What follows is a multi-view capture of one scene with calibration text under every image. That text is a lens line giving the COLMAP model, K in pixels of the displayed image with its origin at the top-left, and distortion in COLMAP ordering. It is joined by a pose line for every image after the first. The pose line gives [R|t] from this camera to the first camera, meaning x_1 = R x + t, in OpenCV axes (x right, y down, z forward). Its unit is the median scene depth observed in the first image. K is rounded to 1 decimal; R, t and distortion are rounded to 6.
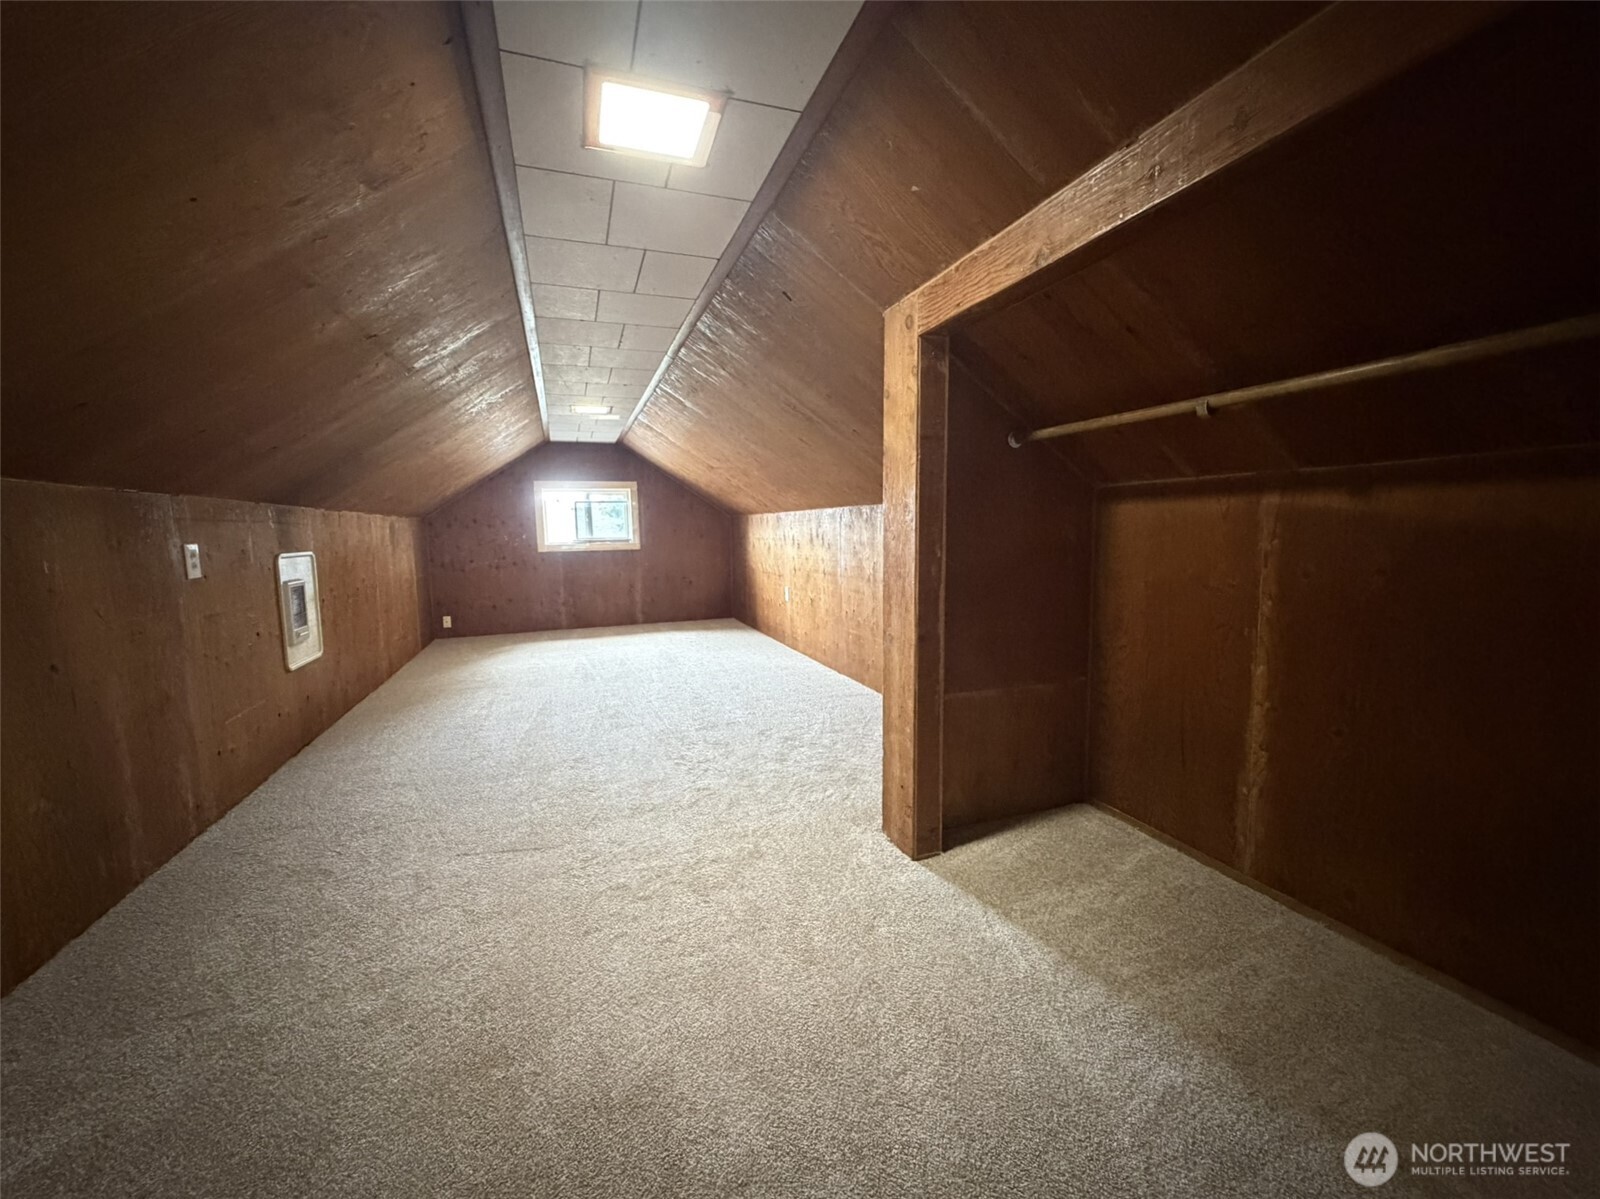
lens RADIAL K [[648.0, 0, 796.0], [0, 648.0, 598.7], [0, 0, 1]] dist [-0.000413, -0.000186]
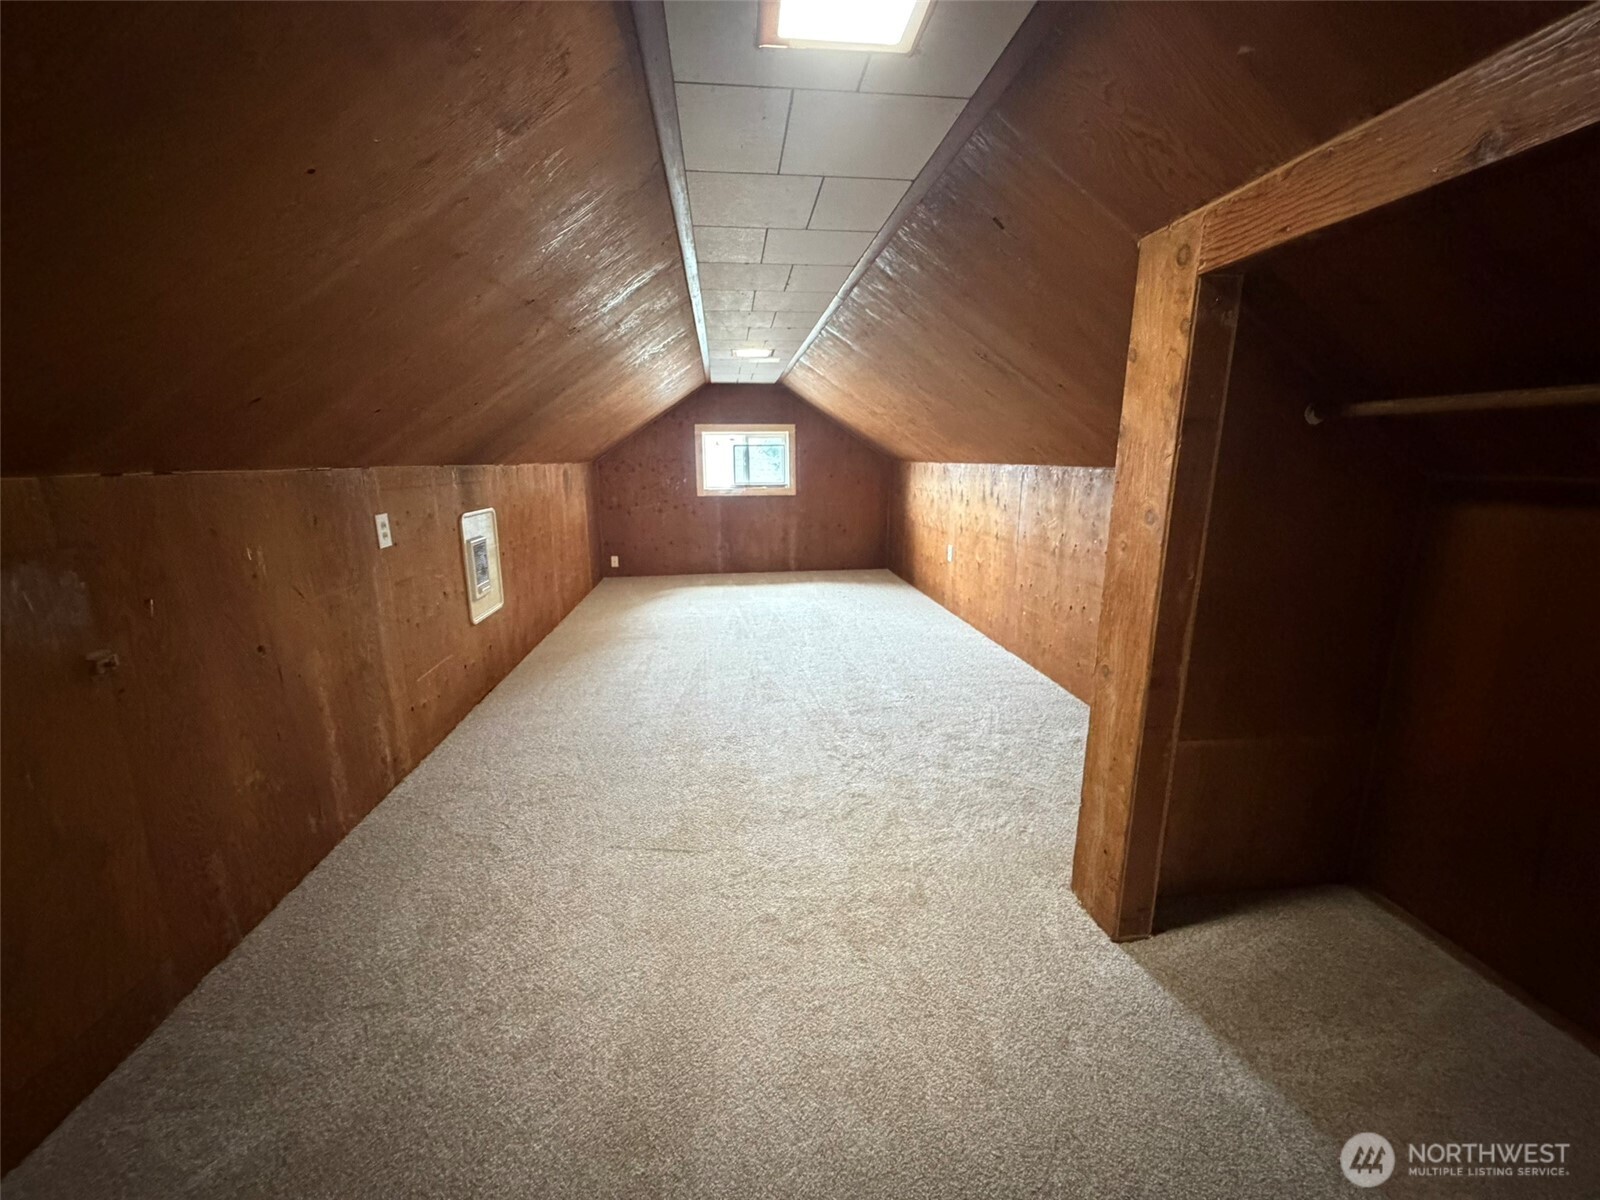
lens RADIAL K [[643.0, 0, 793.7], [0, 643.0, 599.7], [0, 0, 1]] dist [-0.000650, -0.000093]
pose [[0.972588, 0.062503, -0.223976, -0.039847], [-0.037479, 0.992741, 0.114286, -0.072231], [0.229493, -0.102759, 0.967871, 0.109740]]
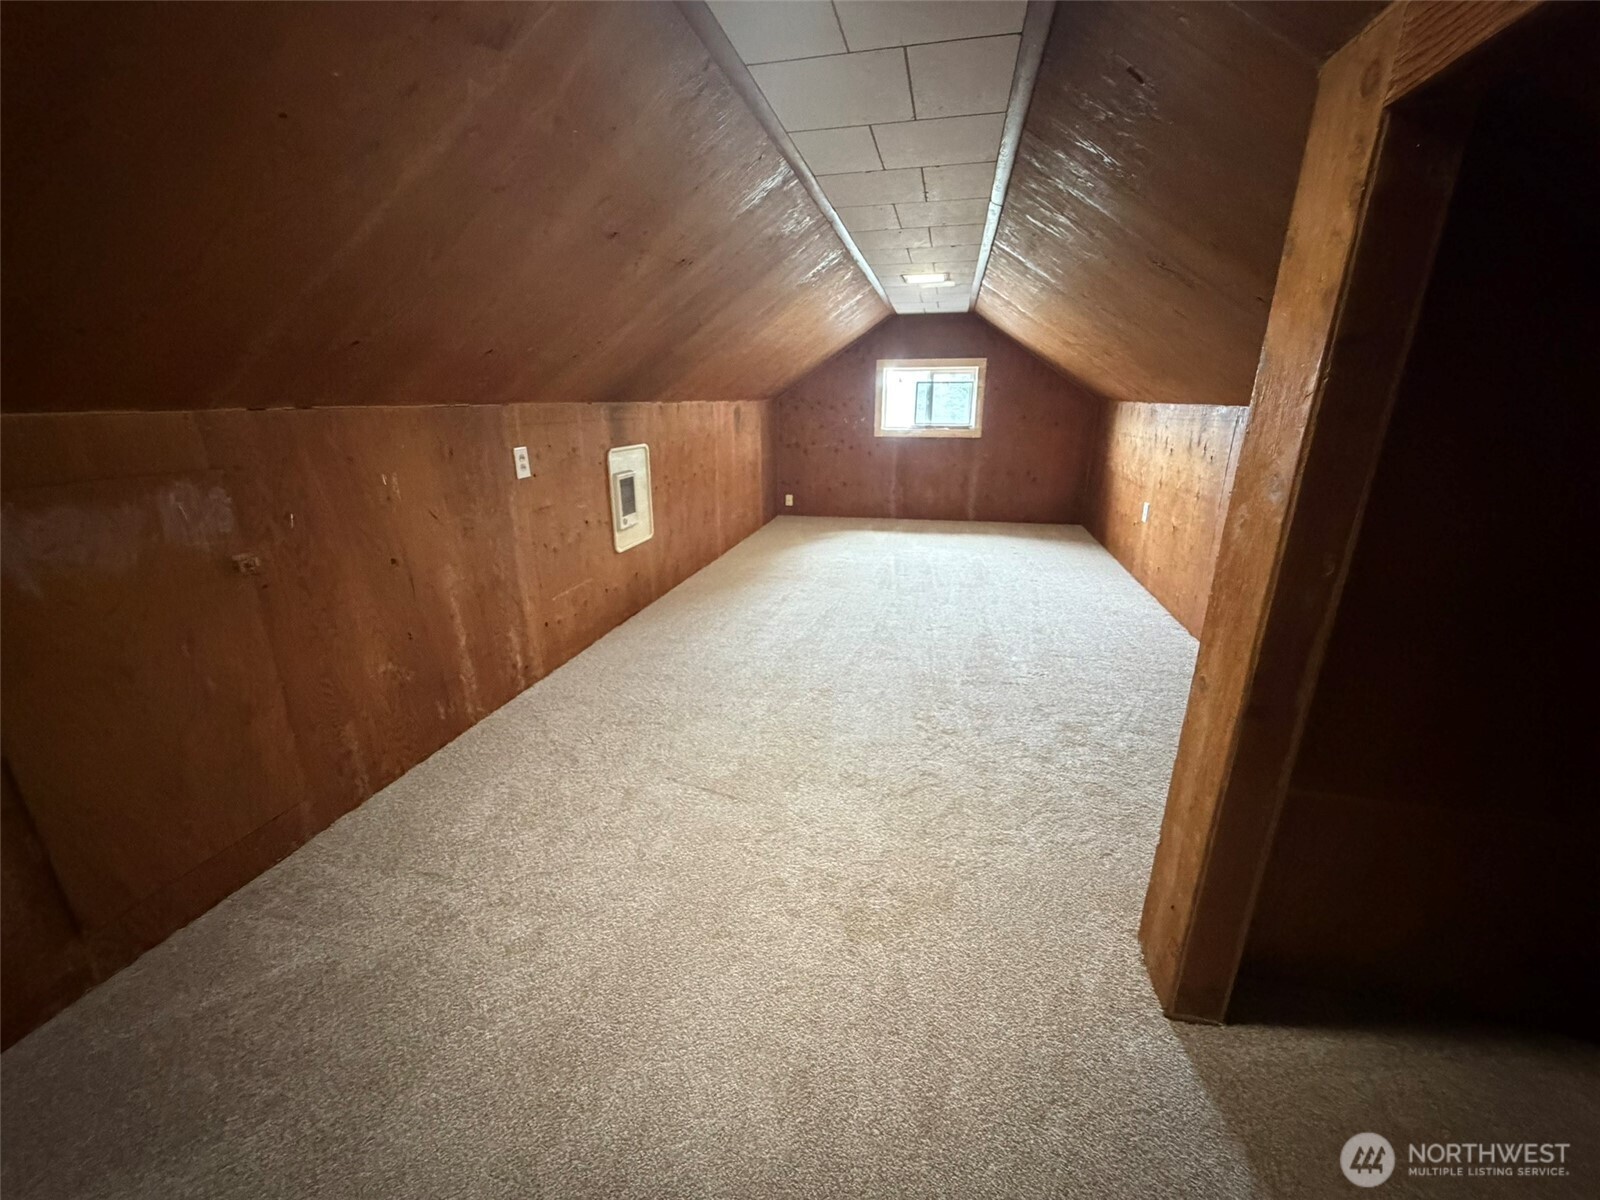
lens RADIAL K [[642.7, 0, 791.1], [0, 642.7, 599.8], [0, 0, 1]] dist [-0.001275, 0.000264]
pose [[0.839339, 0.178909, -0.513323, 0.082390], [-0.071983, 0.972554, 0.221263, -0.085960], [0.538821, -0.148764, 0.829181, 0.215309]]
